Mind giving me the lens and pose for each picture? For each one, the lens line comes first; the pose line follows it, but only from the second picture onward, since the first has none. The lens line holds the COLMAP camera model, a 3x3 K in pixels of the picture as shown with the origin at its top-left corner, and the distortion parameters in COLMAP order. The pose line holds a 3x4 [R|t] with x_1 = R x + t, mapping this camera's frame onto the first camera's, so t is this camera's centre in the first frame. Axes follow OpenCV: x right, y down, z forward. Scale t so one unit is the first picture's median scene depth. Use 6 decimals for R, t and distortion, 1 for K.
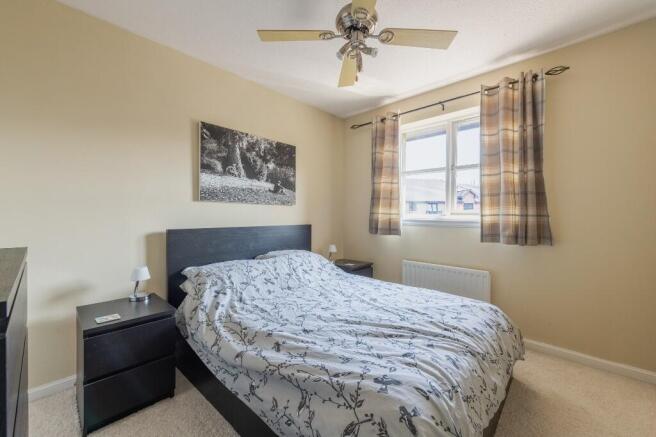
lens RADIAL K [[260.0, 0, 325.0], [0, 260.0, 221.5], [0, 0, 1]] dist [0.002368, -0.000103]
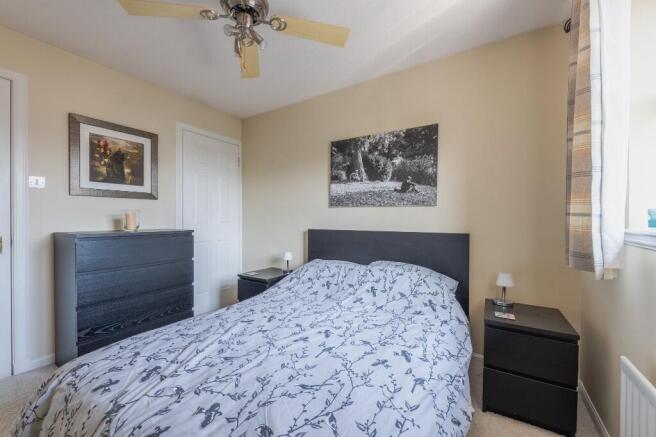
lens RADIAL K [[260.0, 0, 325.4], [0, 260.0, 222.5], [0, 0, 1]] dist [0.002368, -0.000103]
pose [[0.193466, 0.013079, -0.981020, 0.612902], [-0.025512, 0.999640, 0.008296, -0.014454], [0.980775, 0.023422, 0.193730, 0.637657]]
